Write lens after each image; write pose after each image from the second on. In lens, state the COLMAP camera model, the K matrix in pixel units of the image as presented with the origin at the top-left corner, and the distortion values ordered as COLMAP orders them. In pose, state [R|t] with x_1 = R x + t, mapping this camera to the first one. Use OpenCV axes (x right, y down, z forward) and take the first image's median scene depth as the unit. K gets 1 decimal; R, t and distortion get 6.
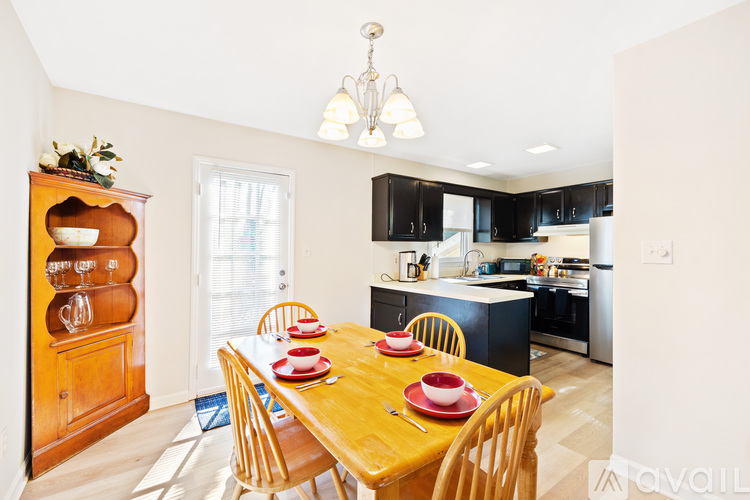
lens RADIAL K [[332.1, 0, 363.4], [0, 332.1, 247.4], [0, 0, 1]] dist [0.023610, 0.000007]
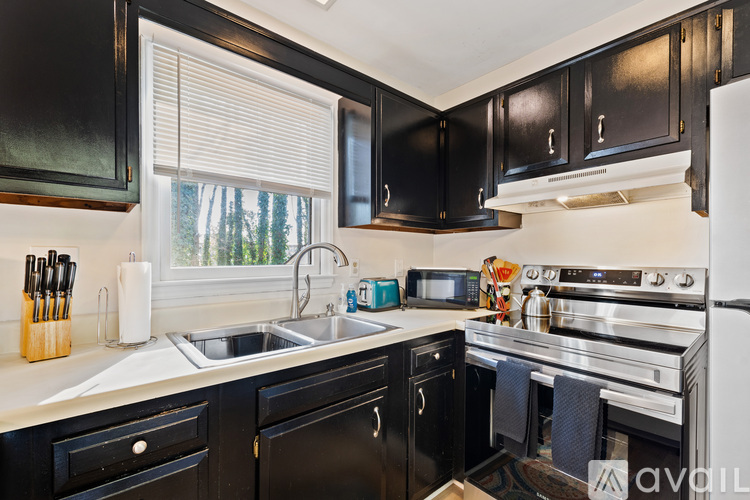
lens RADIAL K [[329.1, 0, 375.0], [0, 329.1, 250.0], [0, 0, 1]] dist [0.000022, 0.000038]
pose [[0.993886, 0.008052, 0.110116, 0.339366], [-0.005659, 0.999741, -0.022021, 0.020316], [-0.110264, 0.021263, 0.993675, 0.637721]]
